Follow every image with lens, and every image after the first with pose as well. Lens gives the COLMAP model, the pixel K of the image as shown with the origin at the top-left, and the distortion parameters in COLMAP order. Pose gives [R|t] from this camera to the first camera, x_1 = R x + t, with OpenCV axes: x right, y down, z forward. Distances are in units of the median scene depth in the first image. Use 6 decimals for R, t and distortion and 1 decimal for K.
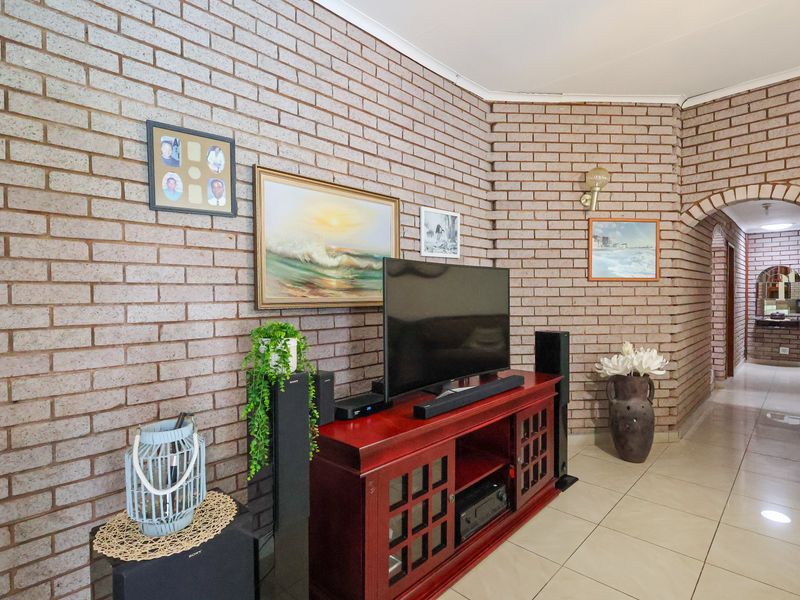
lens RADIAL K [[417.9, 0, 400.8], [0, 417.9, 301.5], [0, 0, 1]] dist [-0.000818, 0.001278]
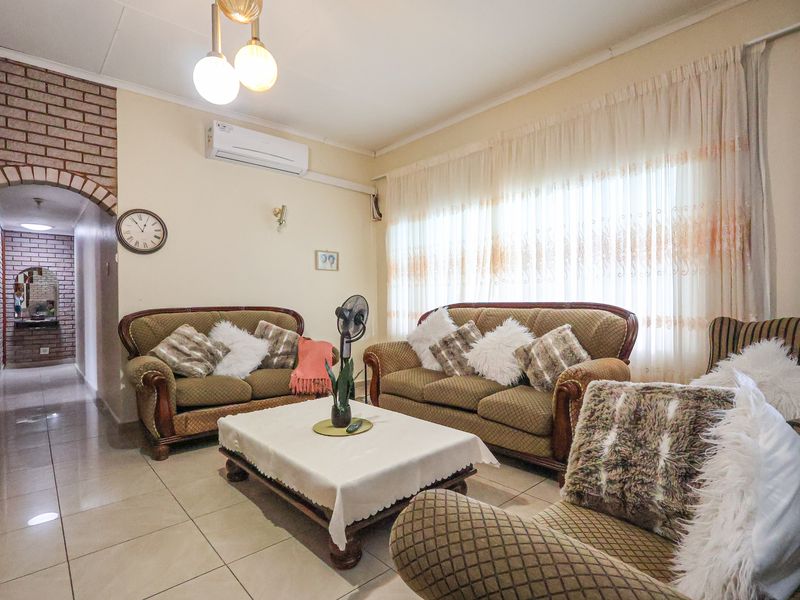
lens RADIAL K [[417.9, 0, 400.7], [0, 417.9, 298.8], [0, 0, 1]] dist [-0.000818, 0.001278]
pose [[0.076375, 0.010743, 0.997021, -0.057069], [0.026092, 0.999578, -0.012769, 0.053740], [-0.996738, 0.026990, 0.076062, 0.118949]]
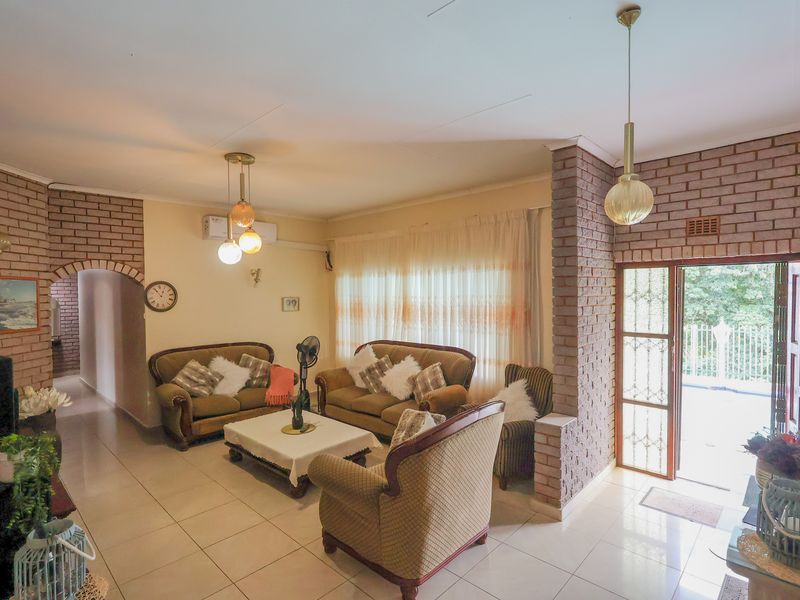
lens RADIAL K [[417.9, 0, 400.5], [0, 417.9, 299.8], [0, 0, 1]] dist [-0.000818, 0.001278]
pose [[0.000659, -0.011367, 0.999935, -0.574874], [0.024075, 0.999646, 0.011348, -0.124314], [-0.999710, 0.024066, 0.000932, -0.031657]]
